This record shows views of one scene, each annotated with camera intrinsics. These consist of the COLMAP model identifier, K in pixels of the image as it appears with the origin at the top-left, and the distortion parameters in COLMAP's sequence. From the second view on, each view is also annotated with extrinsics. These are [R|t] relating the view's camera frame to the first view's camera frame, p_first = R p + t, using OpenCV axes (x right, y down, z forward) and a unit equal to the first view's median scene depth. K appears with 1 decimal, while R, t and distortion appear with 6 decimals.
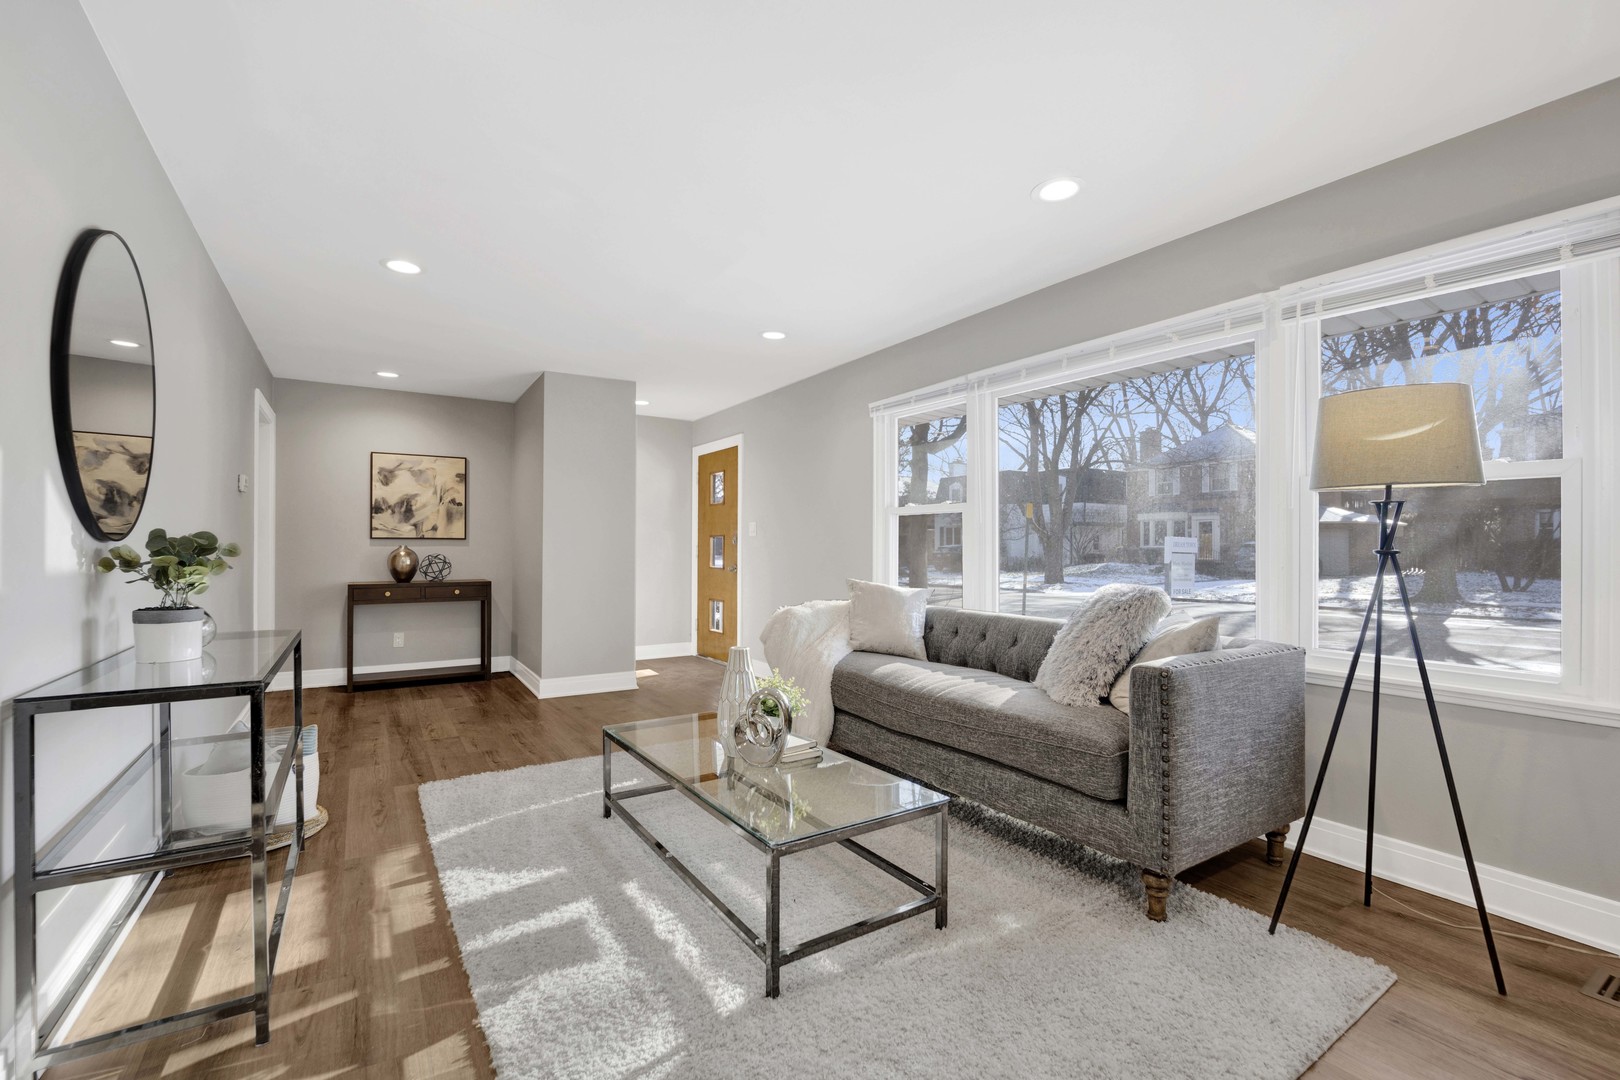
lens RADIAL K [[697.4, 0, 817.5], [0, 697.4, 539.5], [0, 0, 1]] dist [-0.024390, -0.000215]
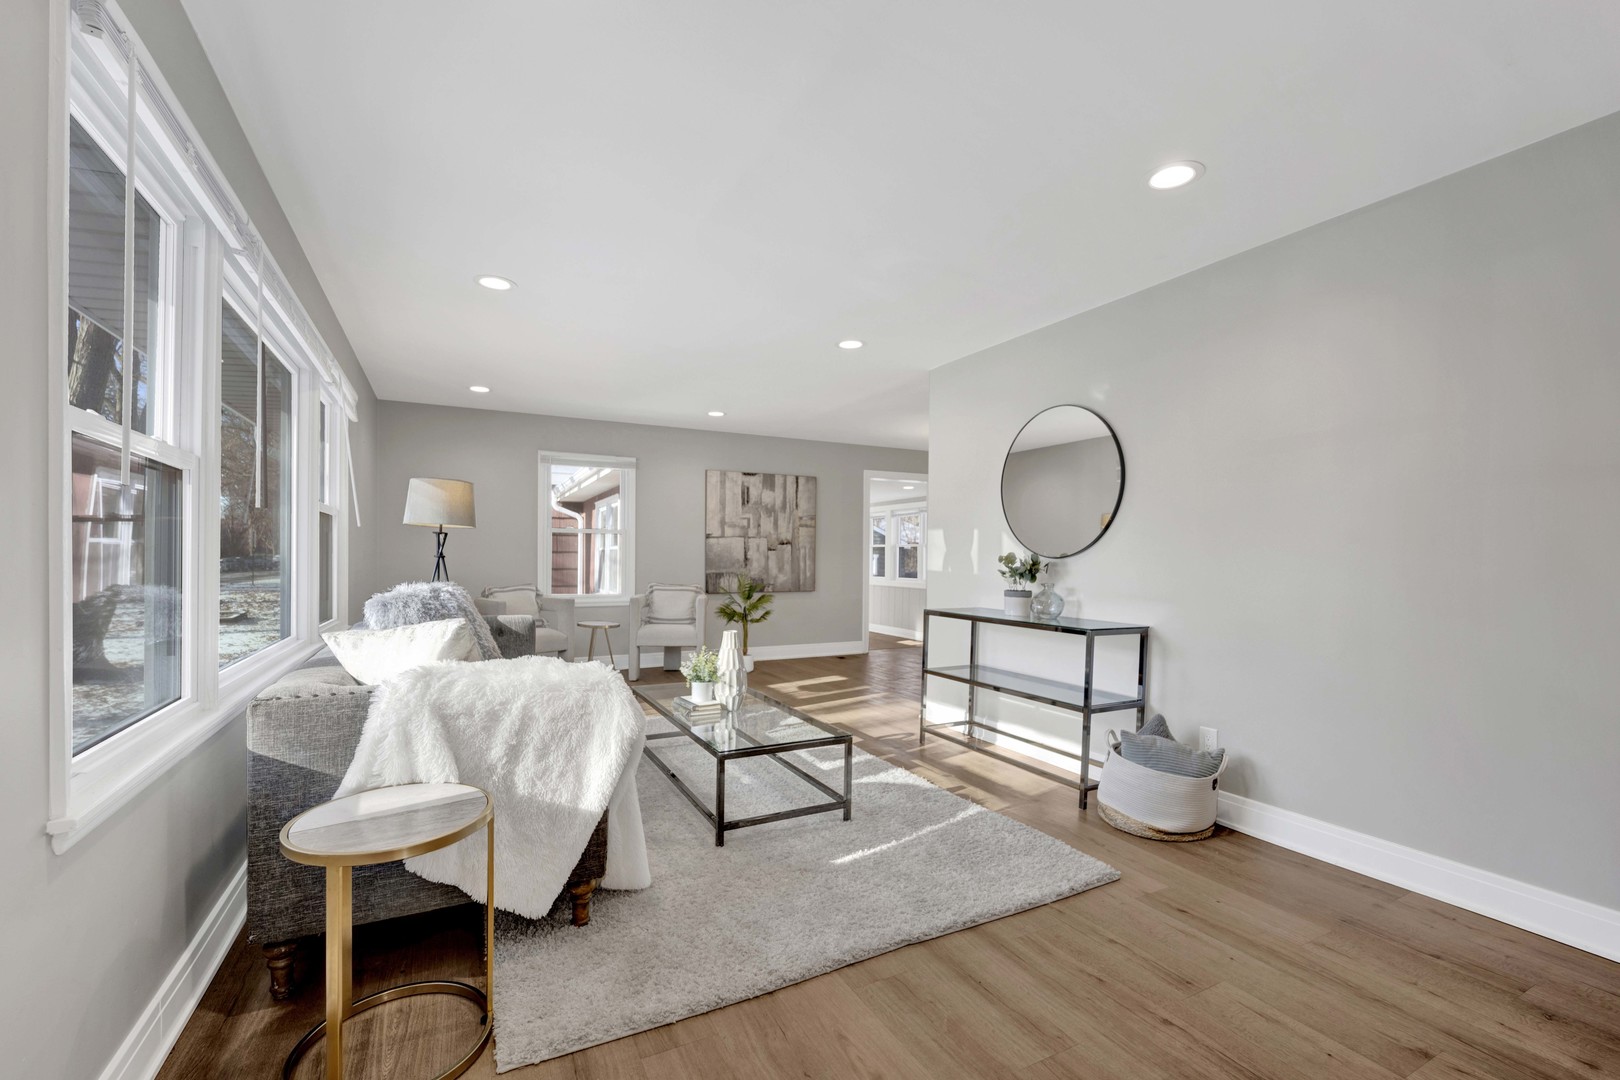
lens RADIAL K [[670.0, 0, 815.4], [0, 670.0, 574.4], [0, 0, 1]] dist [0.001120, 0.000102]
pose [[-0.995867, -0.014728, 0.089619, -0.284487], [-0.013918, 0.999856, 0.009659, 0.025445], [-0.089748, 0.008372, -0.995929, 1.656418]]
